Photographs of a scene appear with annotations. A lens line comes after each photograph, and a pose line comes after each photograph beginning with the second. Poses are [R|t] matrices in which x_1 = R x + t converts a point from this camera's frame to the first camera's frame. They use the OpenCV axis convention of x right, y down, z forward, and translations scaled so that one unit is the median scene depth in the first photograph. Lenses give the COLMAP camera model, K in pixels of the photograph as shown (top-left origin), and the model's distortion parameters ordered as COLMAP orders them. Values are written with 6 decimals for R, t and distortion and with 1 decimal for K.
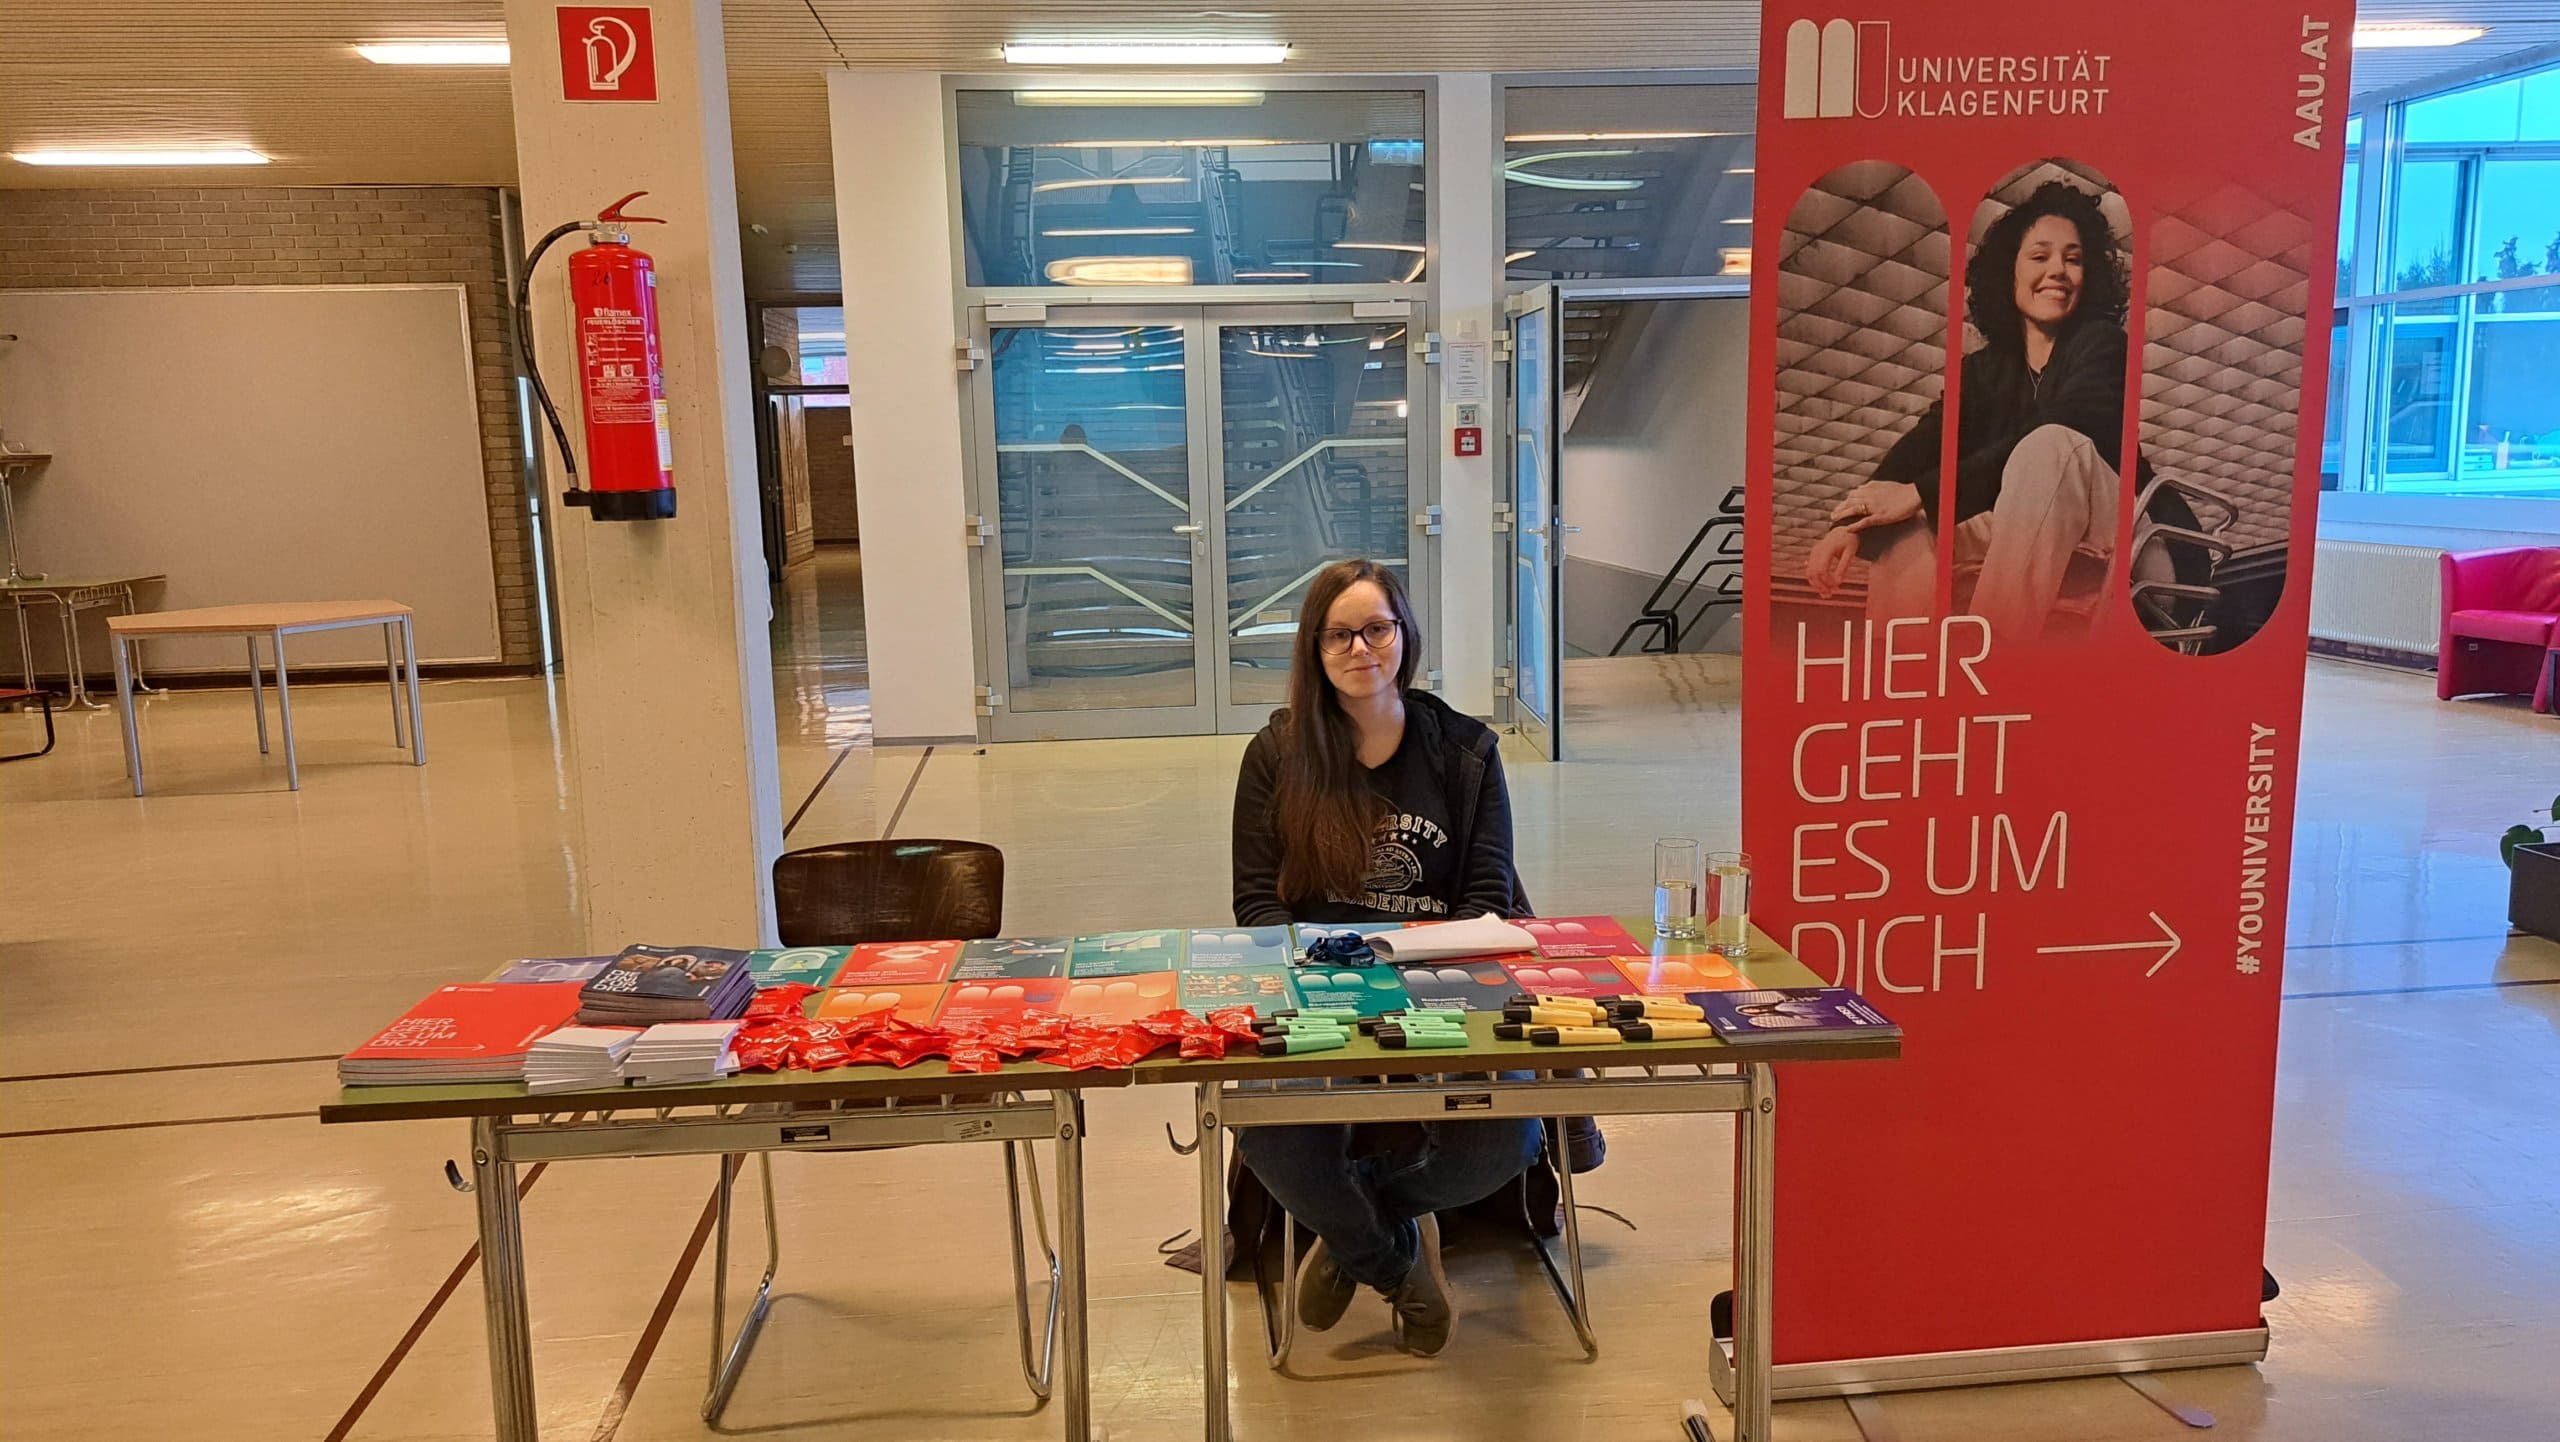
lens RADIAL K [[1850.6, 0, 1277.0], [0, 1850.6, 728.9], [0, 0, 1]] dist [0.045495, -0.028891]
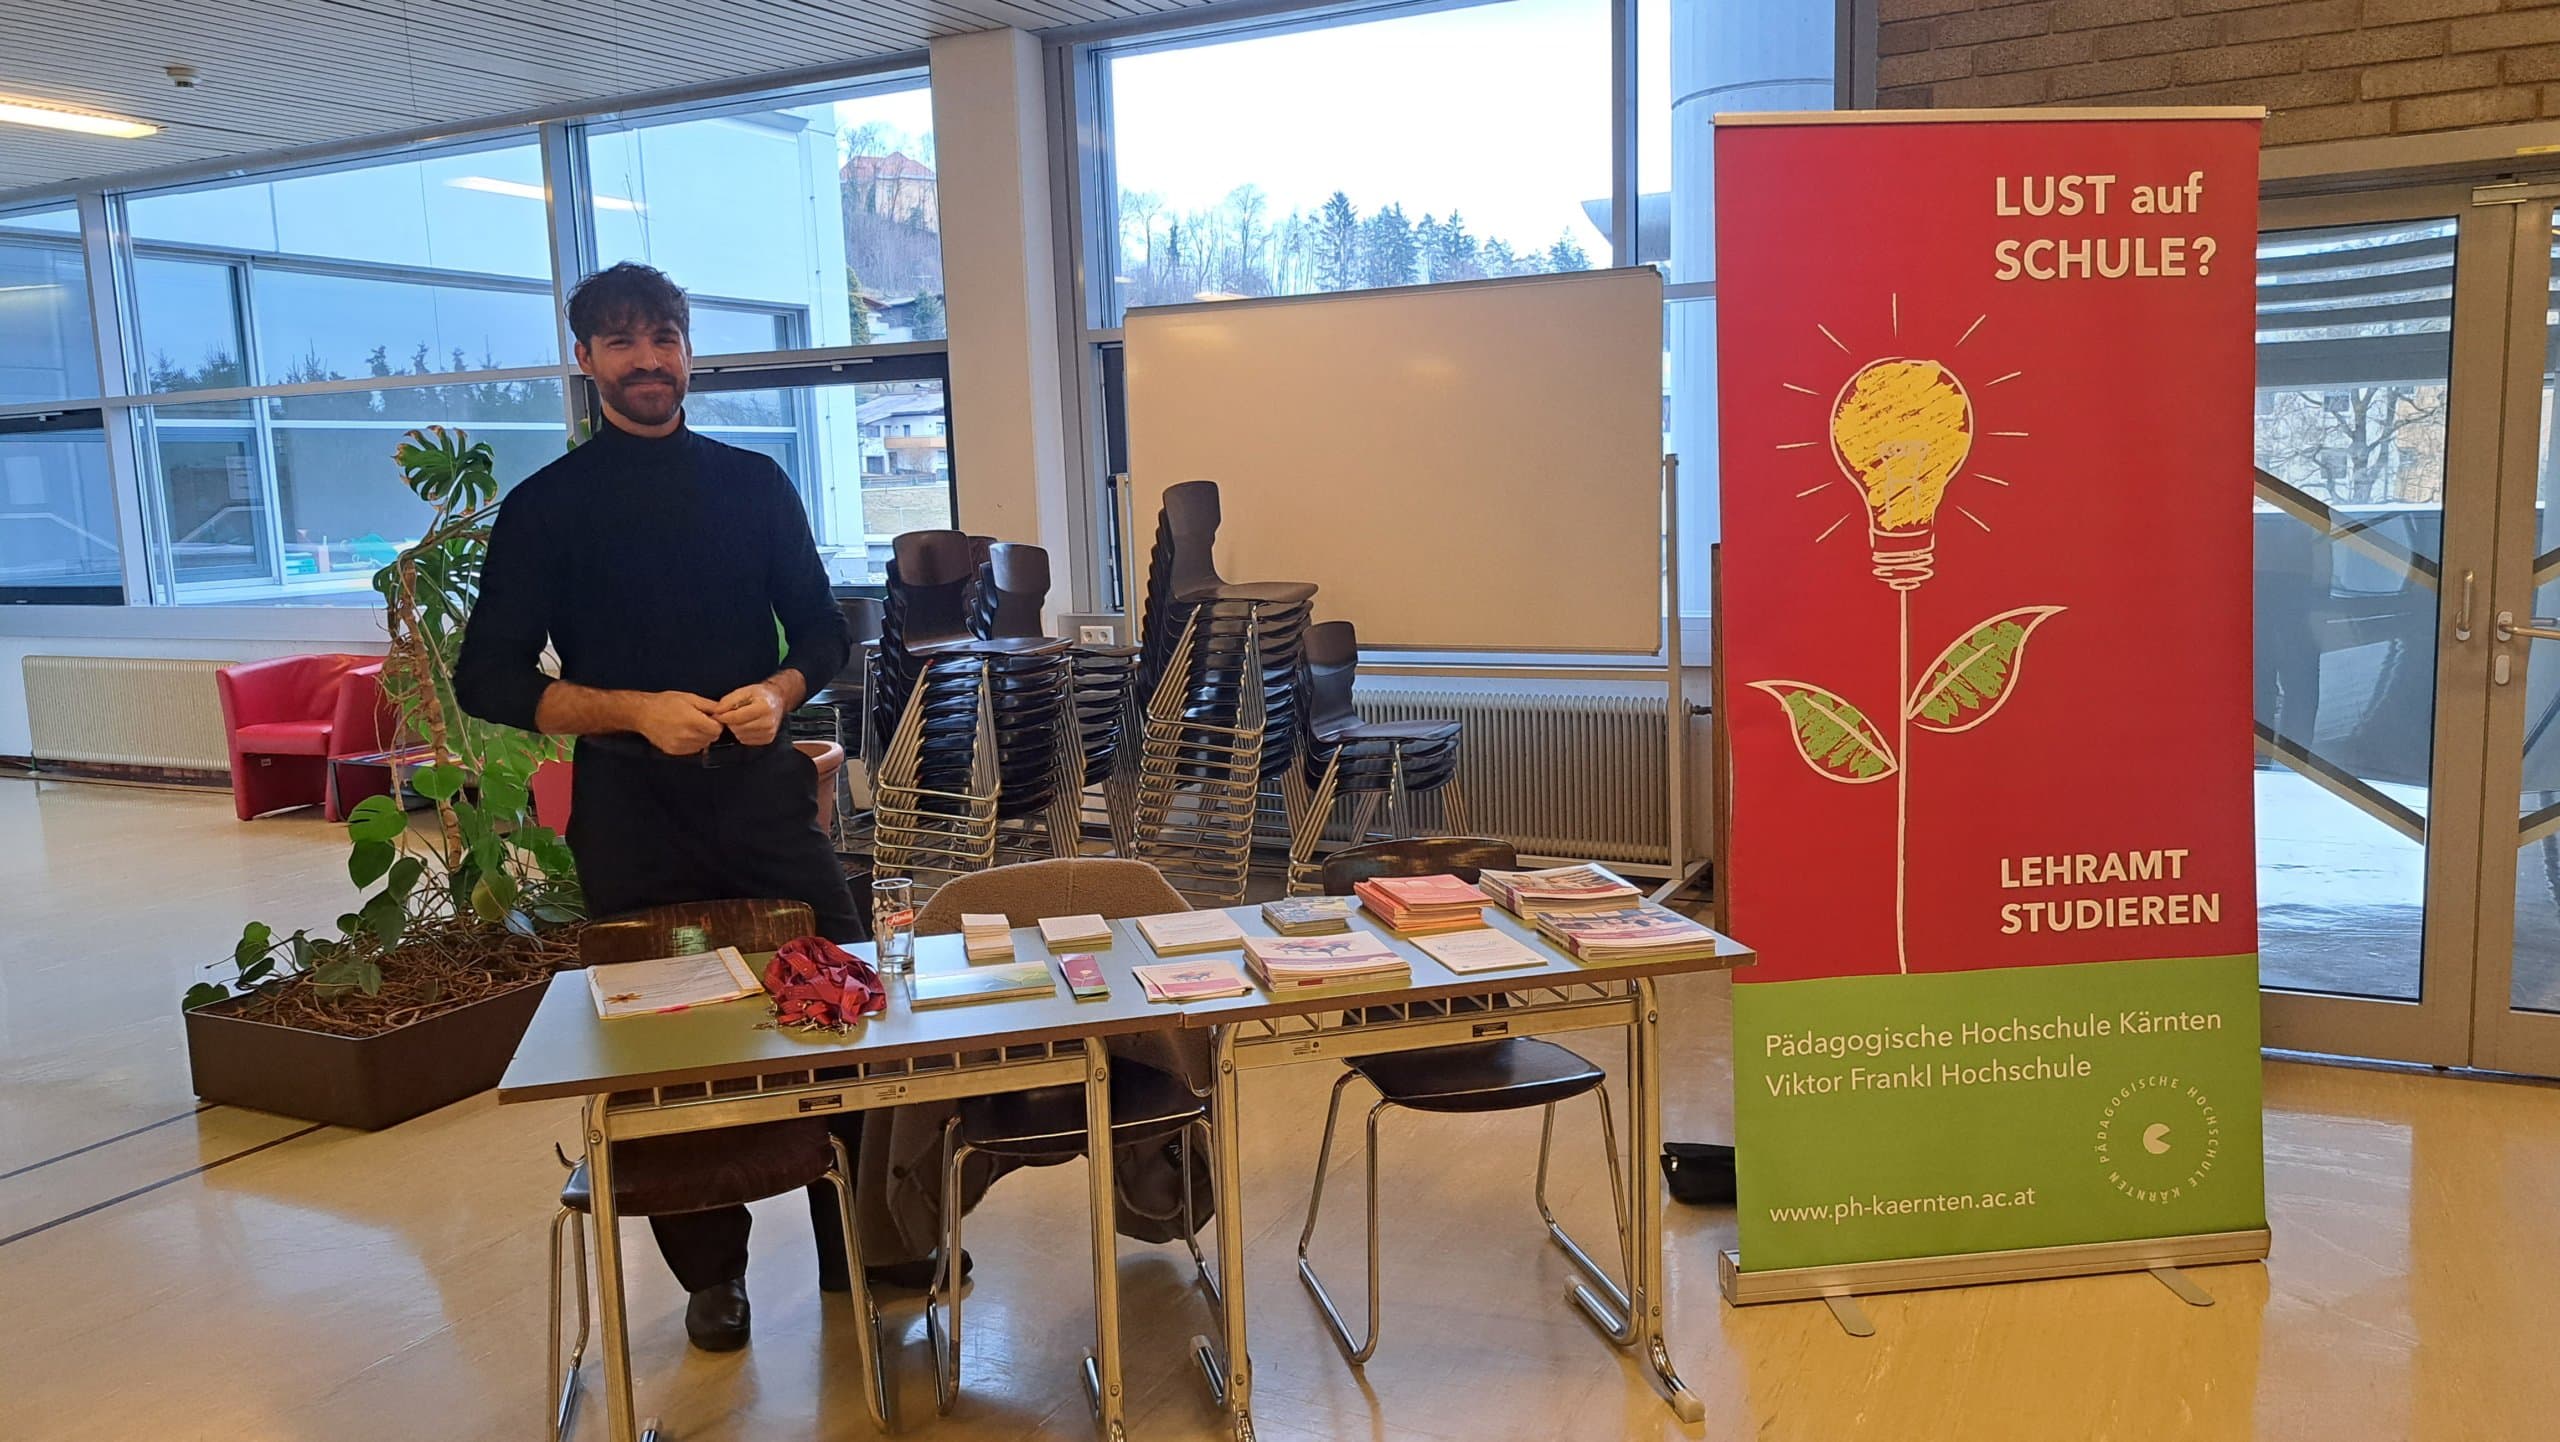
lens RADIAL K [[1850.6, 0, 1286.3], [0, 1850.6, 717.0], [0, 0, 1]] dist [0.045495, -0.028891]
pose [[0.543510, -0.101927, 0.833191, 0.102765], [0.147018, 0.988816, 0.025062, -0.011451], [-0.826427, 0.108873, 0.552417, 0.022471]]
